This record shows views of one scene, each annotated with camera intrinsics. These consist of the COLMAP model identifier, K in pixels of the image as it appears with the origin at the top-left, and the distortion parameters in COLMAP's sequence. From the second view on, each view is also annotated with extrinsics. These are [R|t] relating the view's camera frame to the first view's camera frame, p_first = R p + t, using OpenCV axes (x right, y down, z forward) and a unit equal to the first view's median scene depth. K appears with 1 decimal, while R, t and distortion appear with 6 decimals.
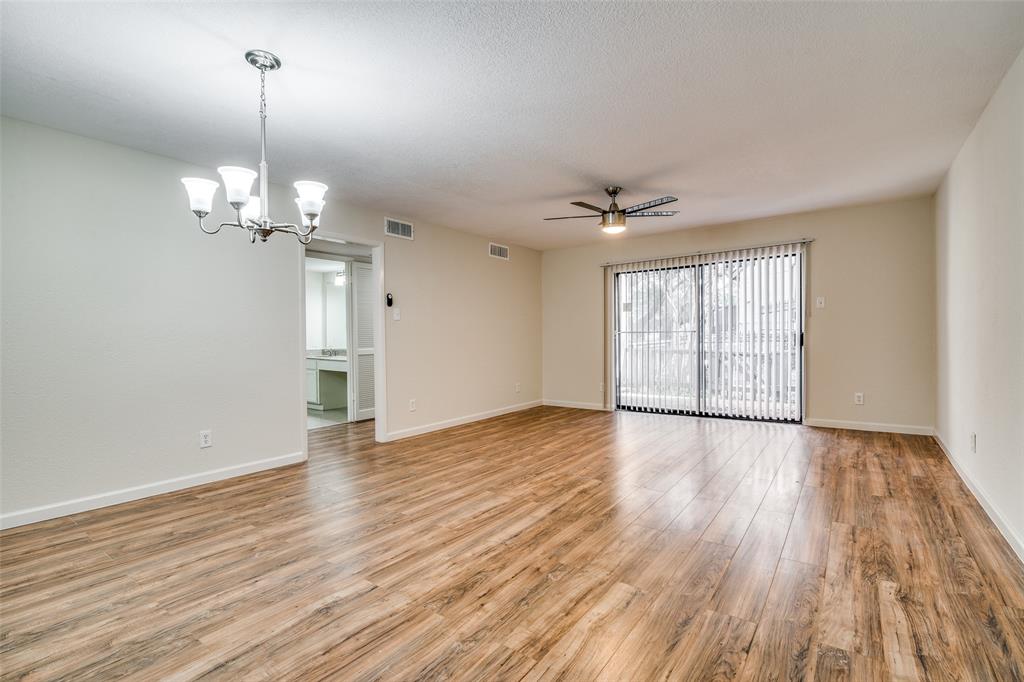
lens RADIAL K [[470.4, 0, 518.1], [0, 470.4, 345.9], [0, 0, 1]] dist [-0.020449, 0.000742]
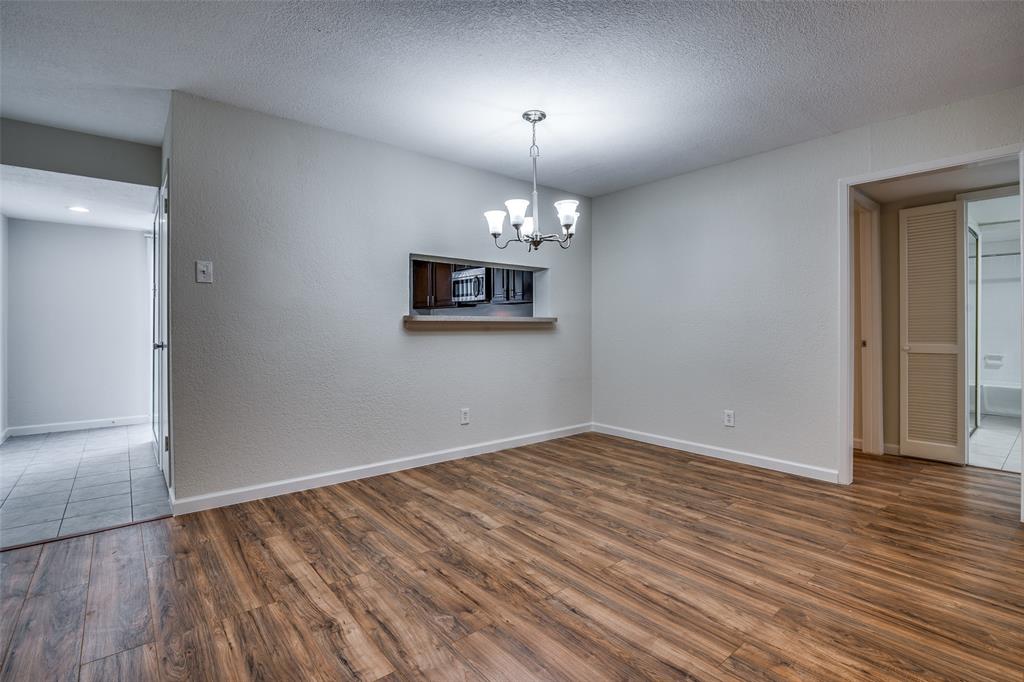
lens RADIAL K [[470.4, 0, 504.6], [0, 470.4, 330.2], [0, 0, 1]] dist [-0.020449, 0.000742]
pose [[-0.253184, 0.011817, -0.967346, 0.689082], [-0.023146, 0.999565, 0.018269, -0.011375], [0.967141, 0.027016, -0.252800, 1.094272]]
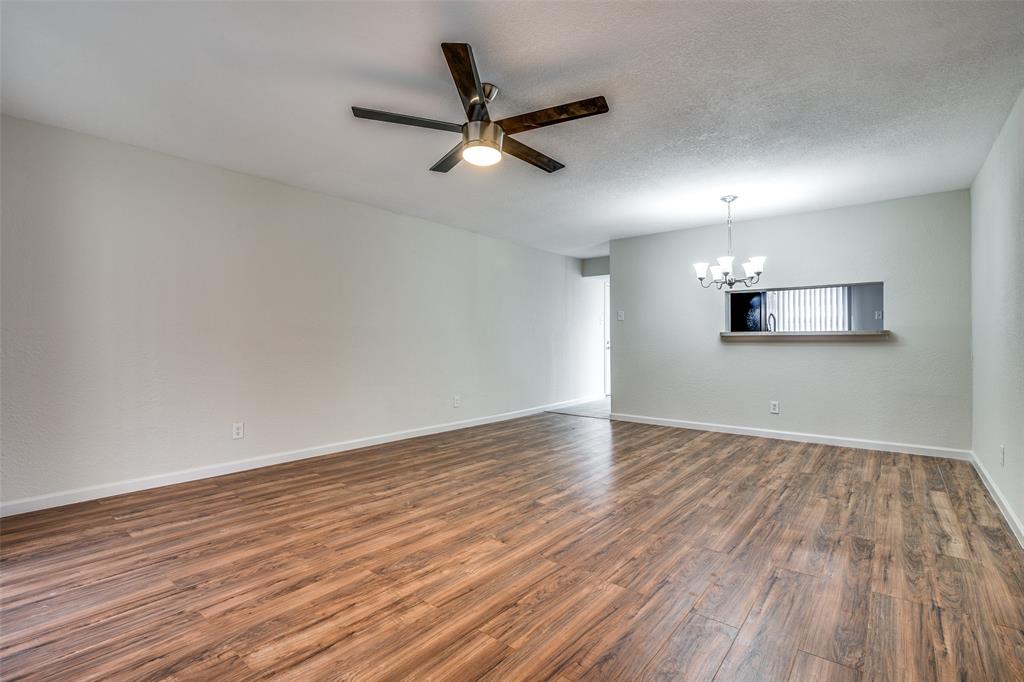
lens RADIAL K [[470.4, 0, 528.0], [0, 470.4, 343.7], [0, 0, 1]] dist [-0.020449, 0.000742]
pose [[-0.999293, 0.011951, 0.035653, 0.219534], [0.013328, 0.999165, 0.038626, -0.065617], [-0.035161, 0.039074, -0.998618, 2.630784]]
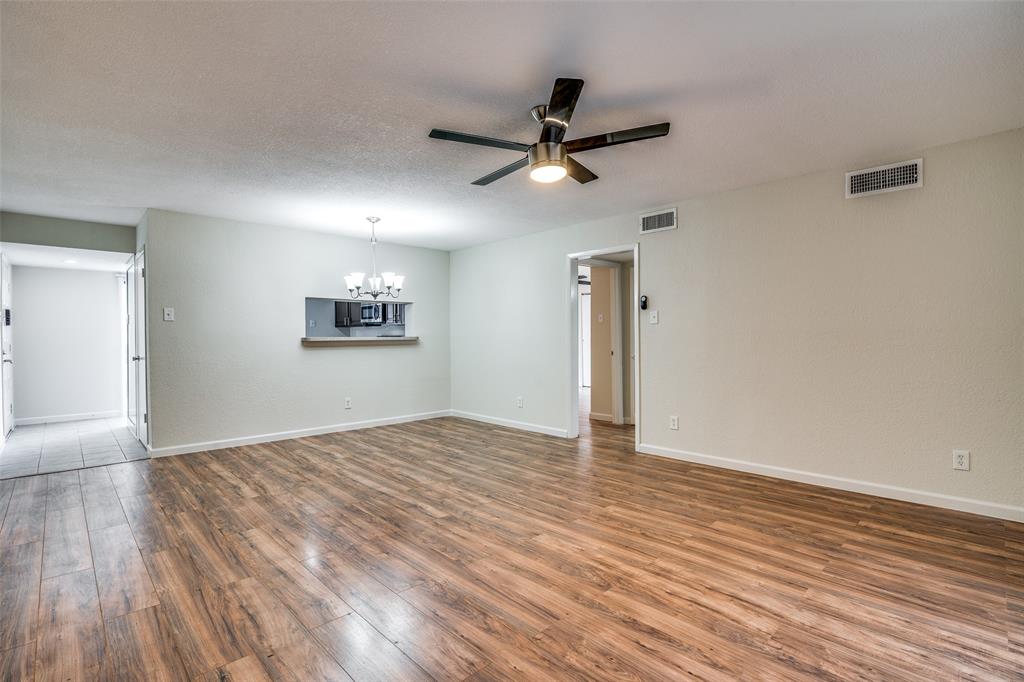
lens RADIAL K [[470.4, 0, 507.5], [0, 470.4, 341.3], [0, 0, 1]] dist [-0.020449, 0.000742]
pose [[-0.176394, 0.018247, -0.984150, 1.372865], [-0.019009, 0.999579, 0.021940, -0.070994], [0.984136, 0.022577, -0.175973, 1.764391]]
